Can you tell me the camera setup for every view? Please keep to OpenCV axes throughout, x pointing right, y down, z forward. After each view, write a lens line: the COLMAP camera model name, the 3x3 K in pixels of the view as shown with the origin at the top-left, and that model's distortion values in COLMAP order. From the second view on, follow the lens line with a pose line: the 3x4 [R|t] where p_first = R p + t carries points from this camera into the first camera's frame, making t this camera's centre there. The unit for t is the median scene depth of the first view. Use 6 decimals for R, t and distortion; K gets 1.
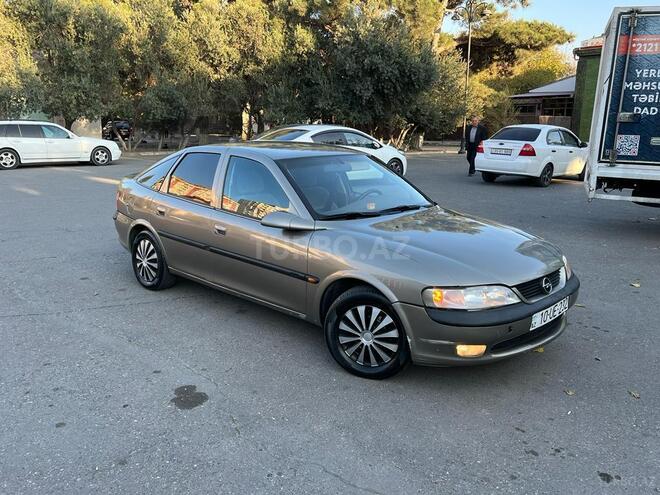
lens RADIAL K [[600.9, 0, 319.9], [0, 600.9, 234.9], [0, 0, 1]] dist [0.024138, -0.024809]
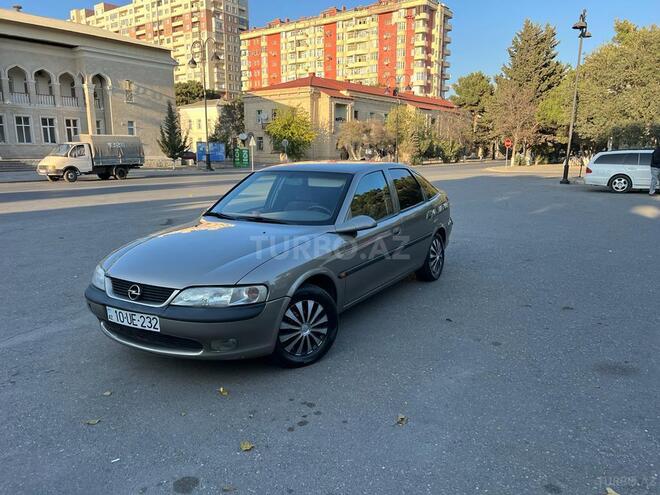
lens RADIAL K [[512.2, 0, 330.0], [0, 512.2, 247.5], [0, 0, 1]] dist [0.039044, -0.036129]
pose [[0.208058, 0.168387, -0.963513, 0.307069], [-0.177239, 0.975253, 0.132167, -0.040270], [0.961924, 0.143273, 0.232754, 0.263102]]
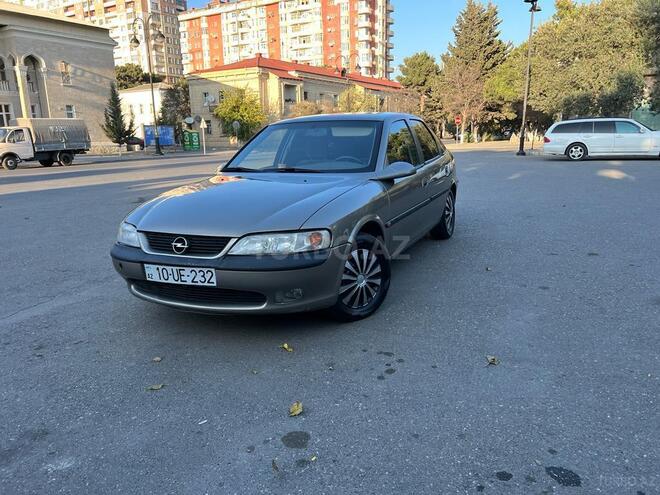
lens RADIAL K [[510.4, 0, 330.0], [0, 510.4, 247.5], [0, 0, 1]] dist [0.037889, -0.041202]
pose [[0.316444, 0.180638, -0.931253, 0.281966], [-0.146330, 0.979247, 0.140224, -0.013677], [0.937257, 0.091897, 0.336310, 0.226170]]
